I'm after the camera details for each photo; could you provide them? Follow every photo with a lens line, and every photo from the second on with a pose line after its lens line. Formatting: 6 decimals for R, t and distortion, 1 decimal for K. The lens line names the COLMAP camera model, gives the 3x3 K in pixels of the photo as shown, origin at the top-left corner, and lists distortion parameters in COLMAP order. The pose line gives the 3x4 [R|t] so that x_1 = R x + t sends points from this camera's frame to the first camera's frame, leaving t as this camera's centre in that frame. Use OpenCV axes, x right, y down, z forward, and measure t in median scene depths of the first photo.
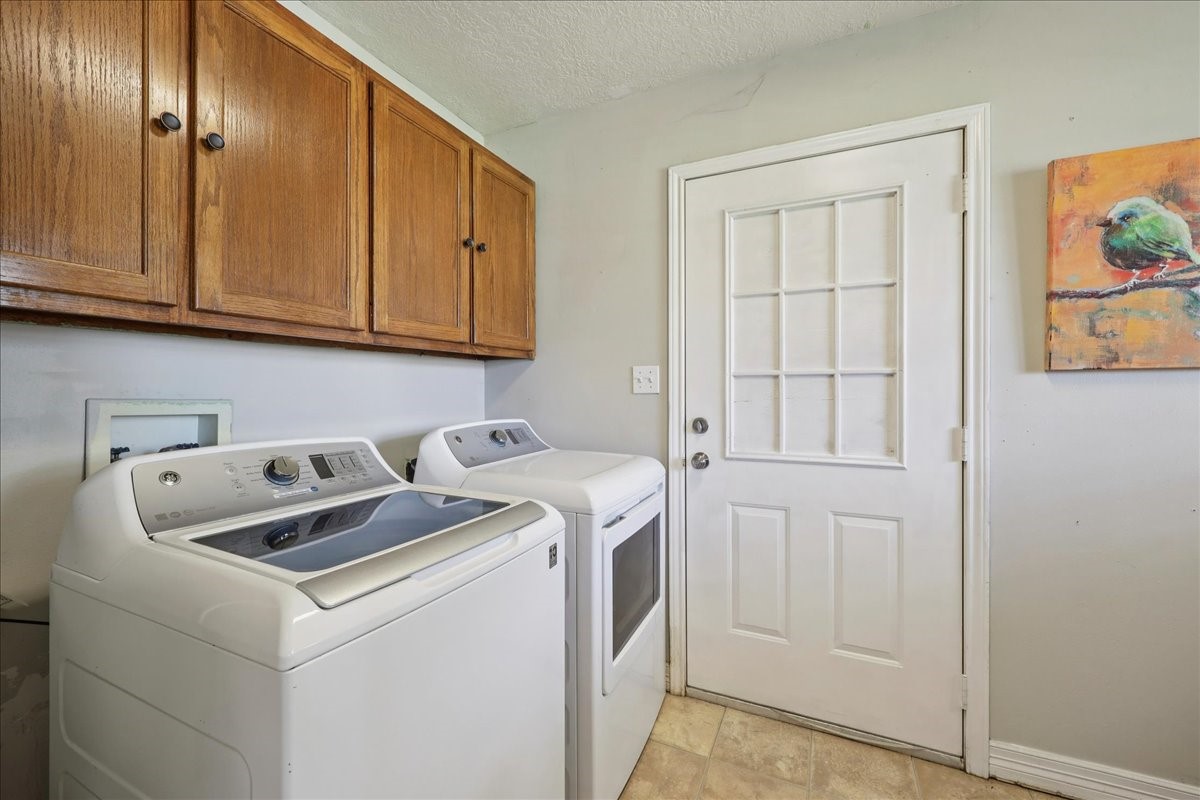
lens RADIAL K [[489.1, 0, 597.2], [0, 489.1, 395.6], [0, 0, 1]] dist [0.001101, -0.000036]
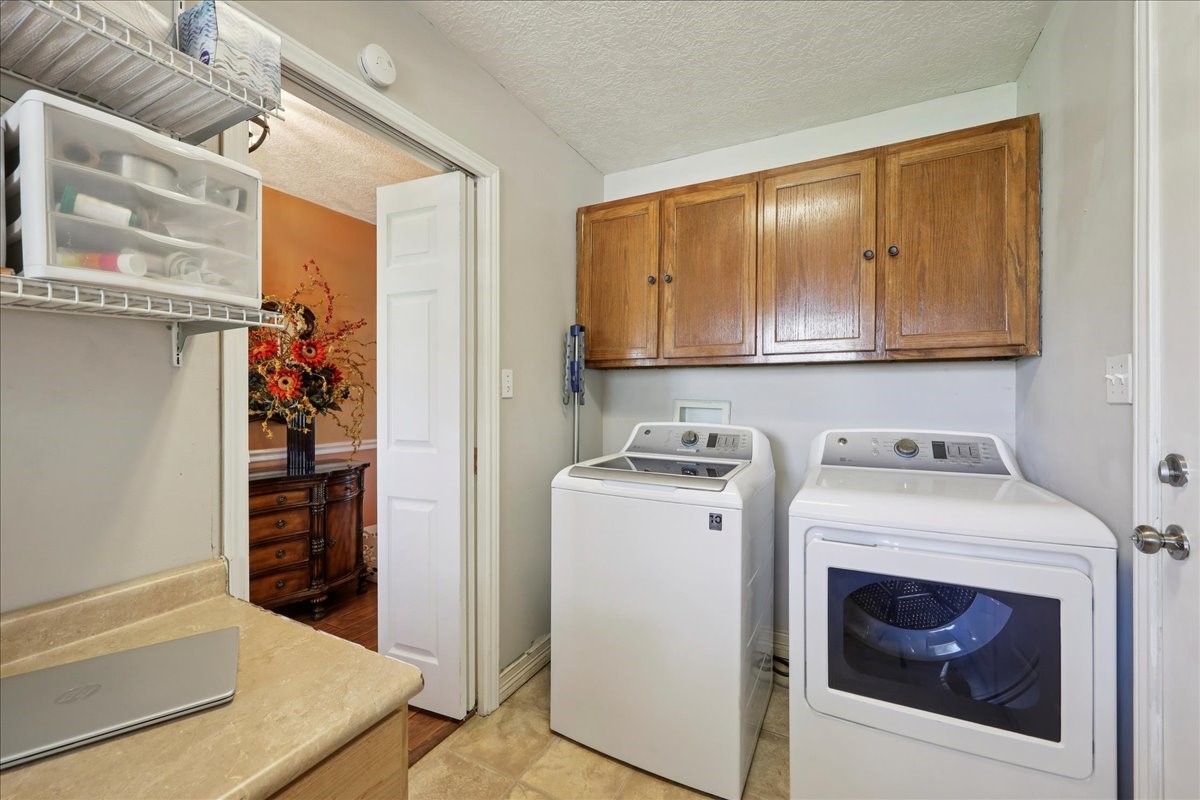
lens RADIAL K [[489.1, 0, 598.6], [0, 489.1, 393.2], [0, 0, 1]] dist [0.001101, -0.000036]
pose [[-0.047171, 0.000510, -0.998887, 0.770319], [-0.013312, 0.999911, 0.001139, -0.010991], [0.998798, 0.013350, -0.047160, 0.458605]]
